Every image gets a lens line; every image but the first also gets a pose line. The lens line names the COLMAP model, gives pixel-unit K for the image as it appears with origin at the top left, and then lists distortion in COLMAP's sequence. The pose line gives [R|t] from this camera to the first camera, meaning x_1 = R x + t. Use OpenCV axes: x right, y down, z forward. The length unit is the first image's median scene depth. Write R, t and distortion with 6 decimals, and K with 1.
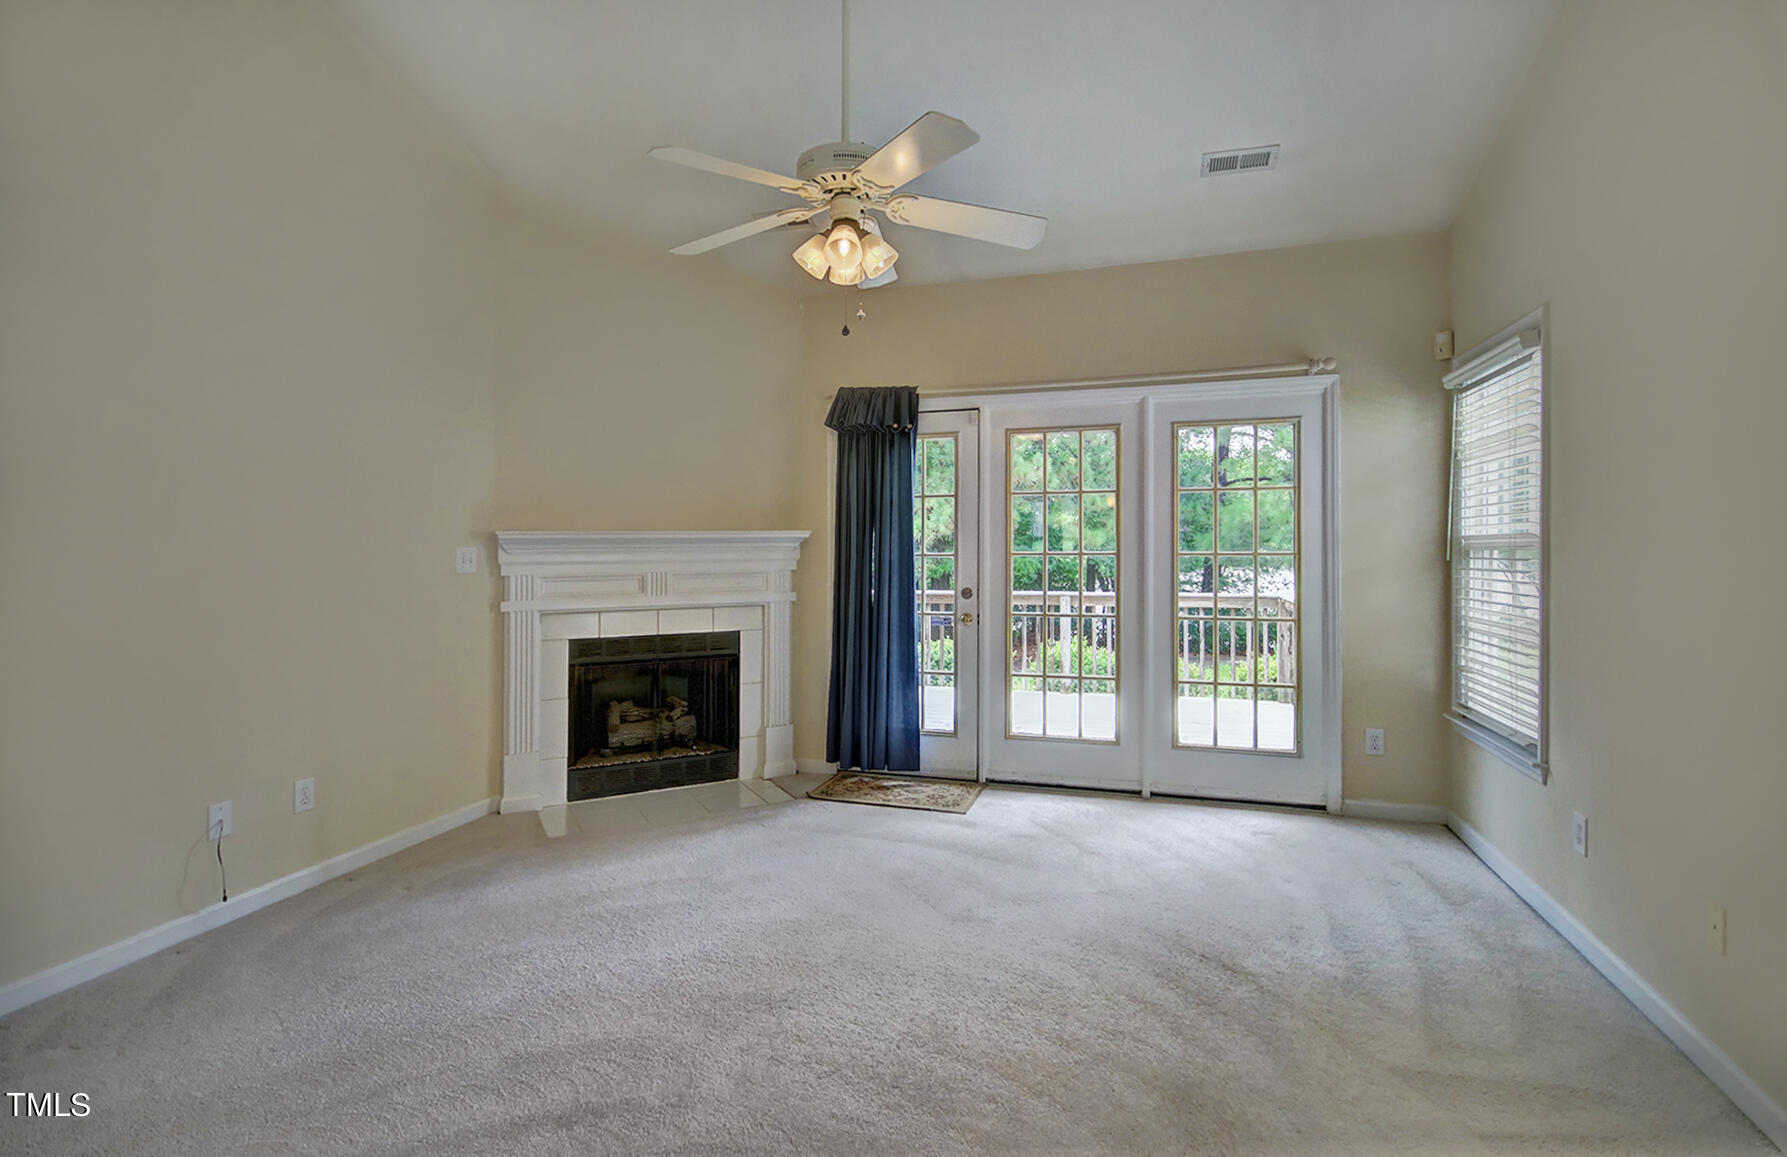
lens RADIAL K [[799.8, 0, 929.1], [0, 799.8, 554.7], [0, 0, 1]] dist [-0.002907, -0.000382]
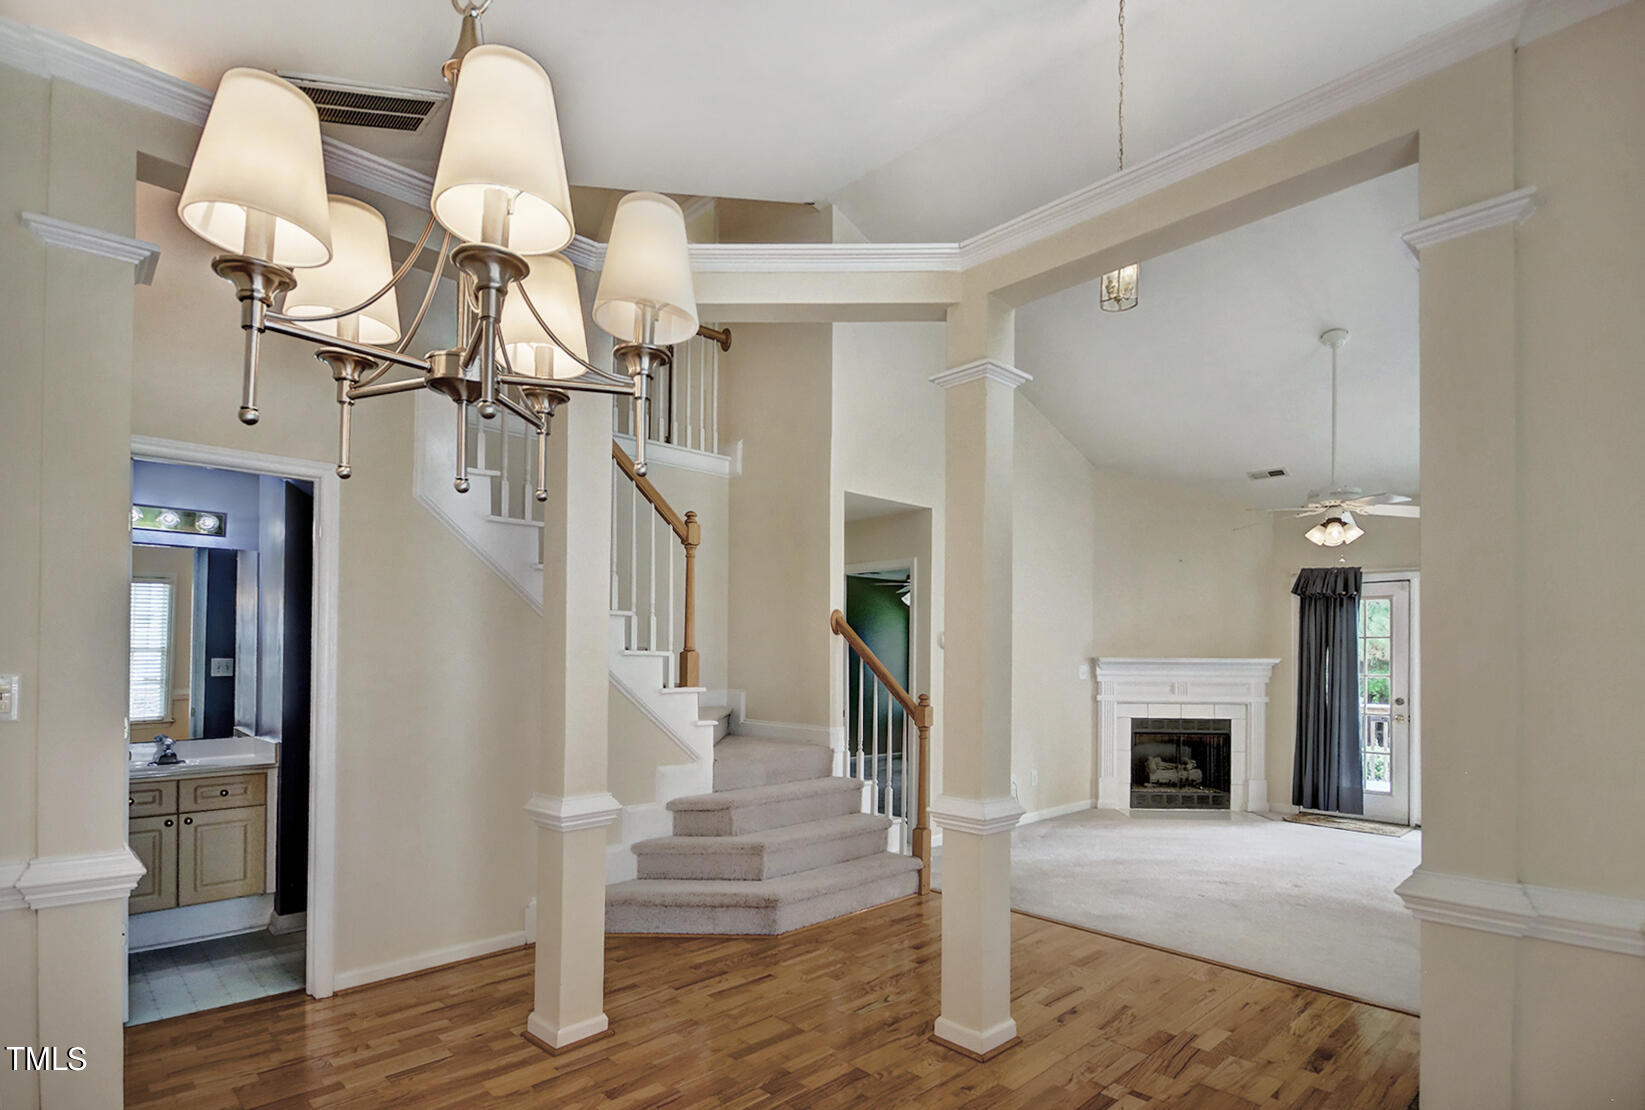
lens RADIAL K [[831.6, 0, 838.8], [0, 831.6, 644.1], [0, 0, 1]] dist [0.013733, -0.000125]
pose [[0.860351, 0.002860, -0.509694, -0.060861], [-0.020400, 0.999376, -0.028826, 0.007433], [0.509293, 0.035198, 0.859873, -0.929800]]
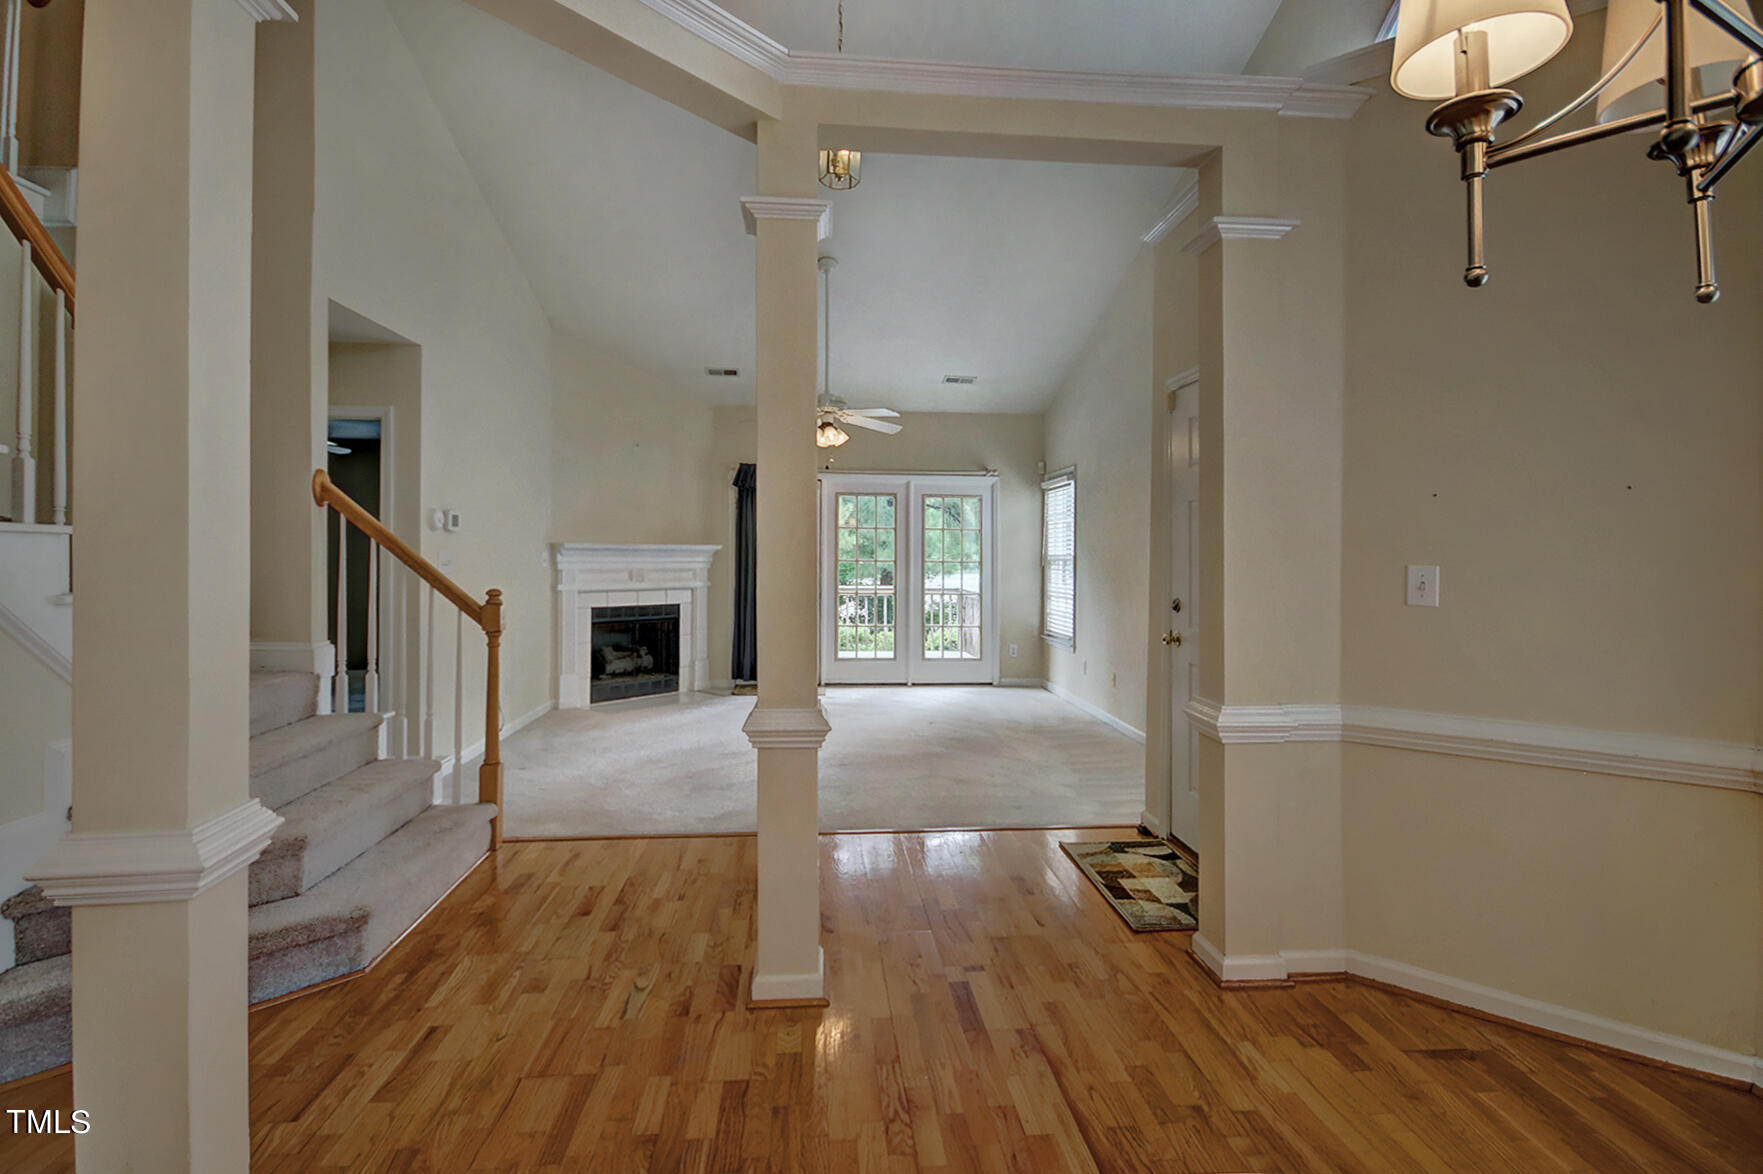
lens RADIAL K [[846.0, 0, 866.6], [0, 846.0, 539.3], [0, 0, 1]] dist [0.006805, 0.000106]
pose [[0.937670, 0.021531, 0.346858, -0.516784], [-0.010904, 0.999410, -0.032561, 0.013734], [-0.347355, 0.026749, 0.937352, -0.854524]]
